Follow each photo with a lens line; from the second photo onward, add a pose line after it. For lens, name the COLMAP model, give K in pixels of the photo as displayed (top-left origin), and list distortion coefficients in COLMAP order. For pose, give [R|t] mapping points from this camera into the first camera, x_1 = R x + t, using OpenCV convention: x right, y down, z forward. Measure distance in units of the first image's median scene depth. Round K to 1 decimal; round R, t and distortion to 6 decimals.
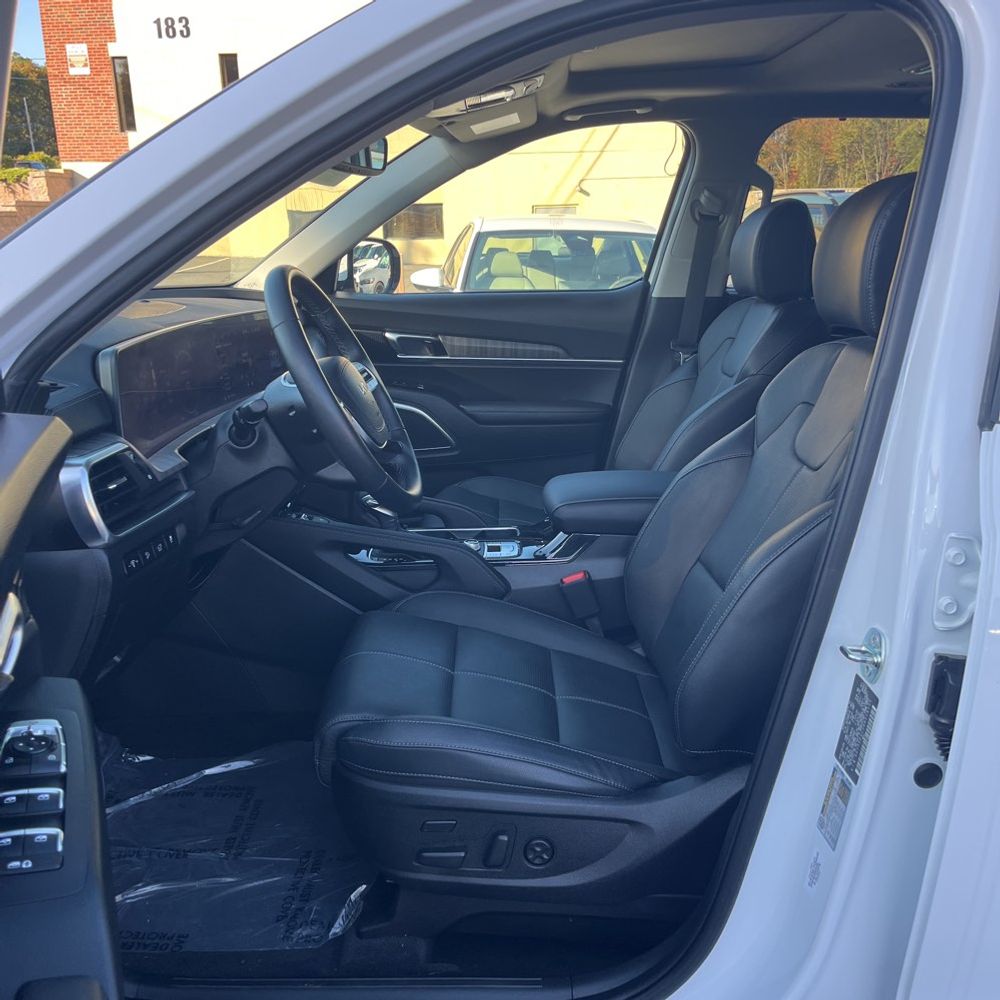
lens RADIAL K [[1019.1, 0, 503.1], [0, 1019.1, 506.1], [0, 0, 1]] dist [0.024077, 0.000000]
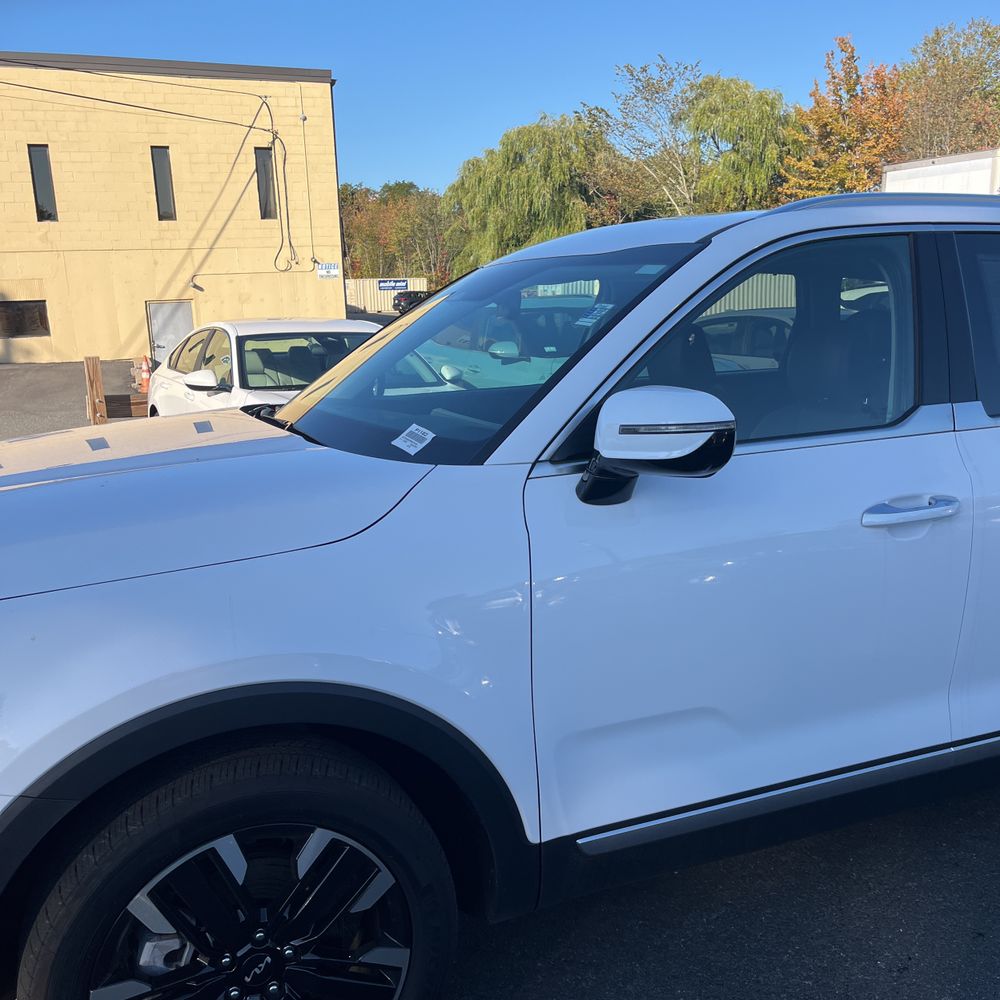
lens RADIAL K [[1019.1, 0, 500.3], [0, 1019.1, 514.7], [0, 0, 1]] dist [0.024077, 0.000000]
pose [[0.916343, -0.100328, 0.387620, -0.061878], [0.128076, 0.990680, -0.046355, 0.003795], [-0.379356, 0.092122, 0.920653, -0.034273]]
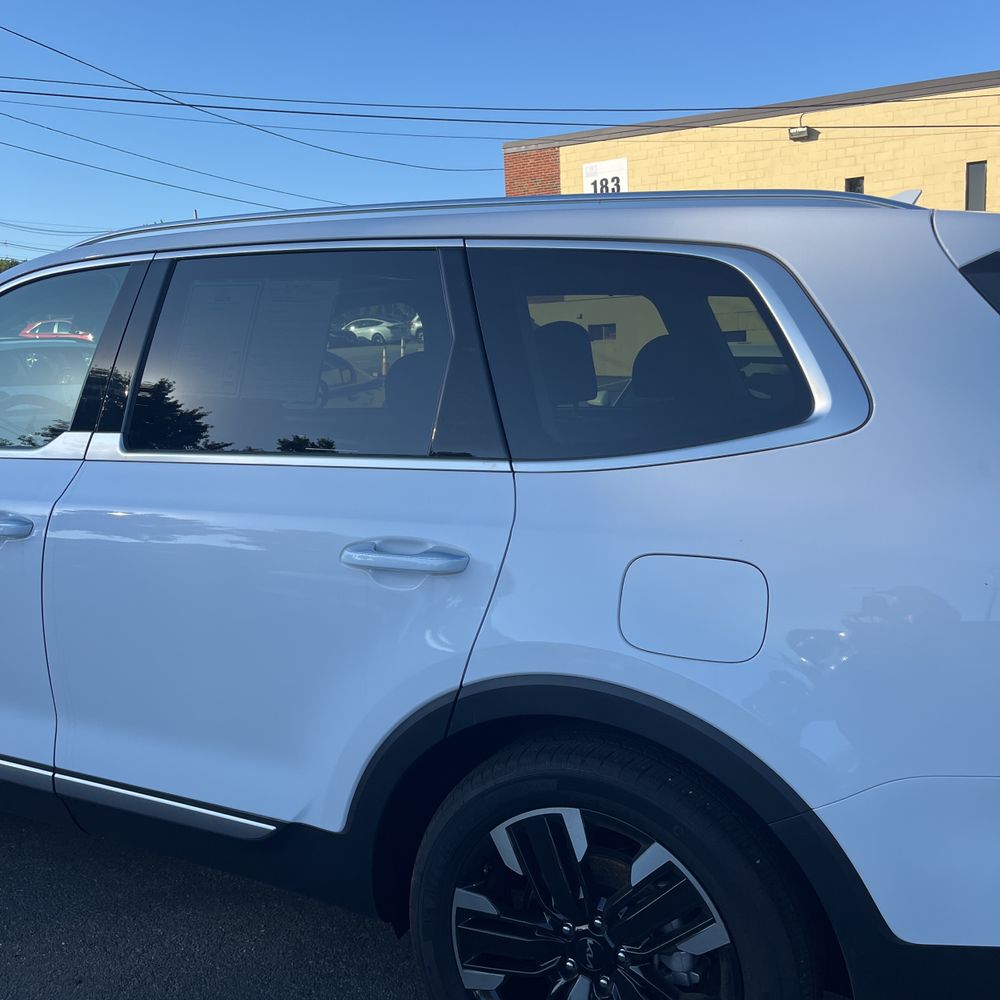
lens RADIAL K [[1019.1, 0, 485.7], [0, 1019.1, 504.6], [0, 0, 1]] dist [0.024077, 0.000000]
pose [[0.886555, 0.045154, -0.460414, 0.102861], [-0.098139, 0.990931, -0.091790, 0.006497], [0.452093, 0.126561, 0.882946, -0.029568]]
